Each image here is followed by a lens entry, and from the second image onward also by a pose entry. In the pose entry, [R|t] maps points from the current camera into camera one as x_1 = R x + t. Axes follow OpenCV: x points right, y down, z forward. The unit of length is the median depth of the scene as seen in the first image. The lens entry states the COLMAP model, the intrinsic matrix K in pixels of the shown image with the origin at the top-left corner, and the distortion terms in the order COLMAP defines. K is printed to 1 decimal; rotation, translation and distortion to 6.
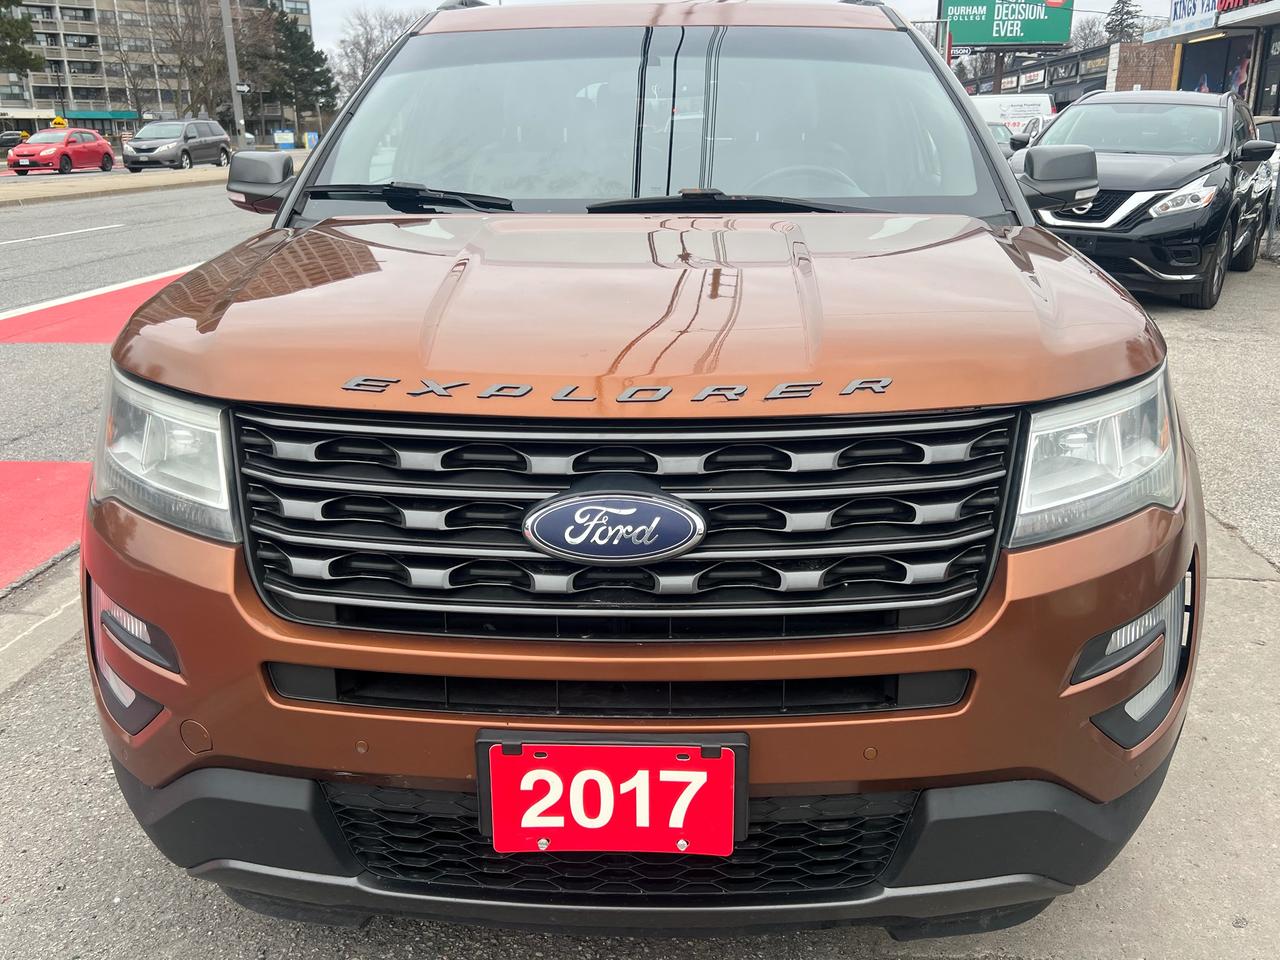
lens RADIAL K [[1115.7, 0, 641.4], [0, 1115.7, 474.3], [0, 0, 1]] dist [0.015342, -0.013347]
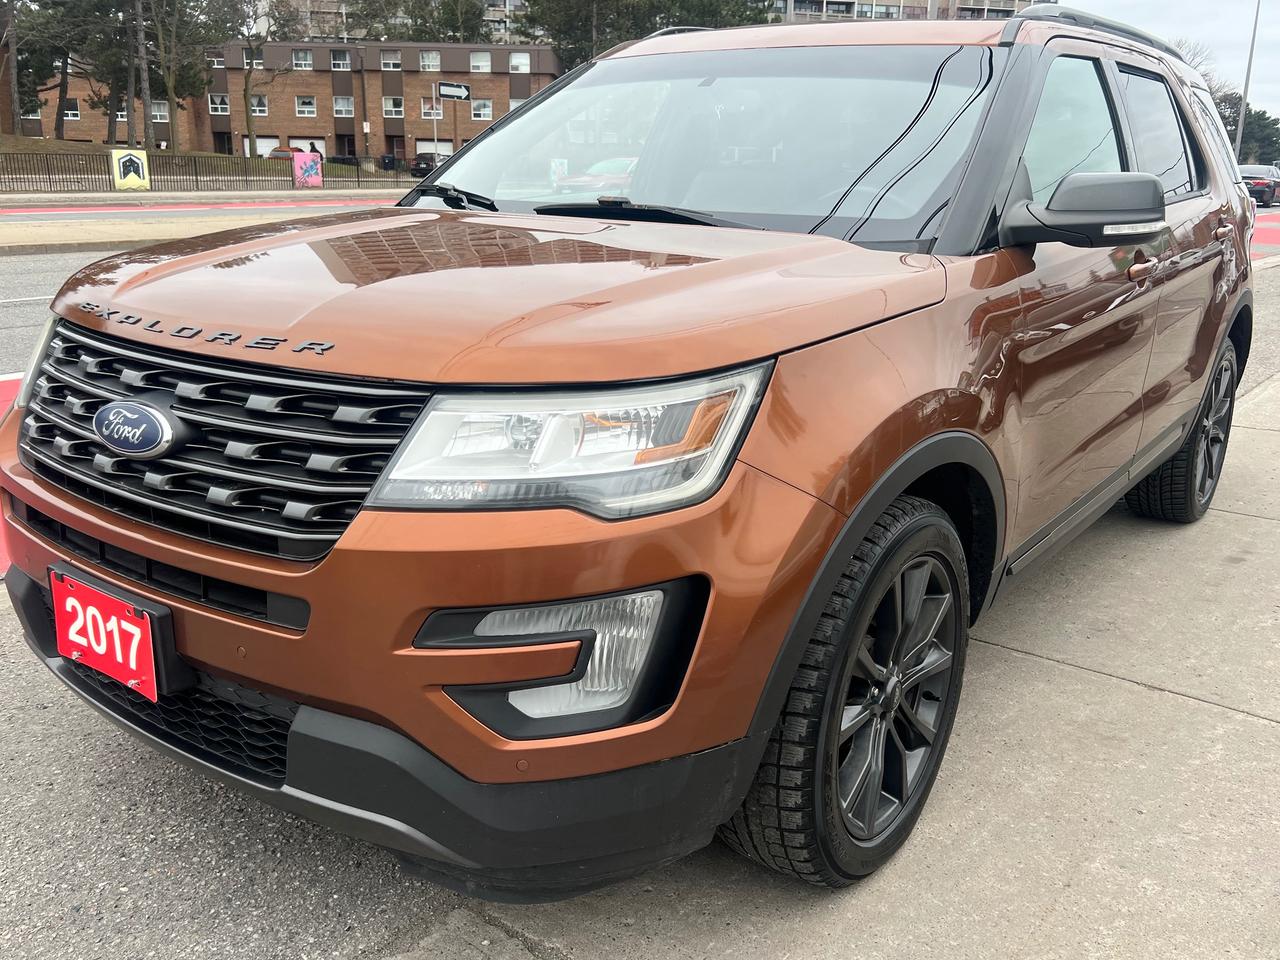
lens RADIAL K [[1115.7, 0, 640.3], [0, 1115.7, 480.6], [0, 0, 1]] dist [0.015342, -0.013347]
pose [[0.826773, 0.176922, -0.533990, 1.153562], [-0.189188, 0.981411, 0.032245, -0.045772], [0.529769, 0.074365, 0.844876, 0.211924]]
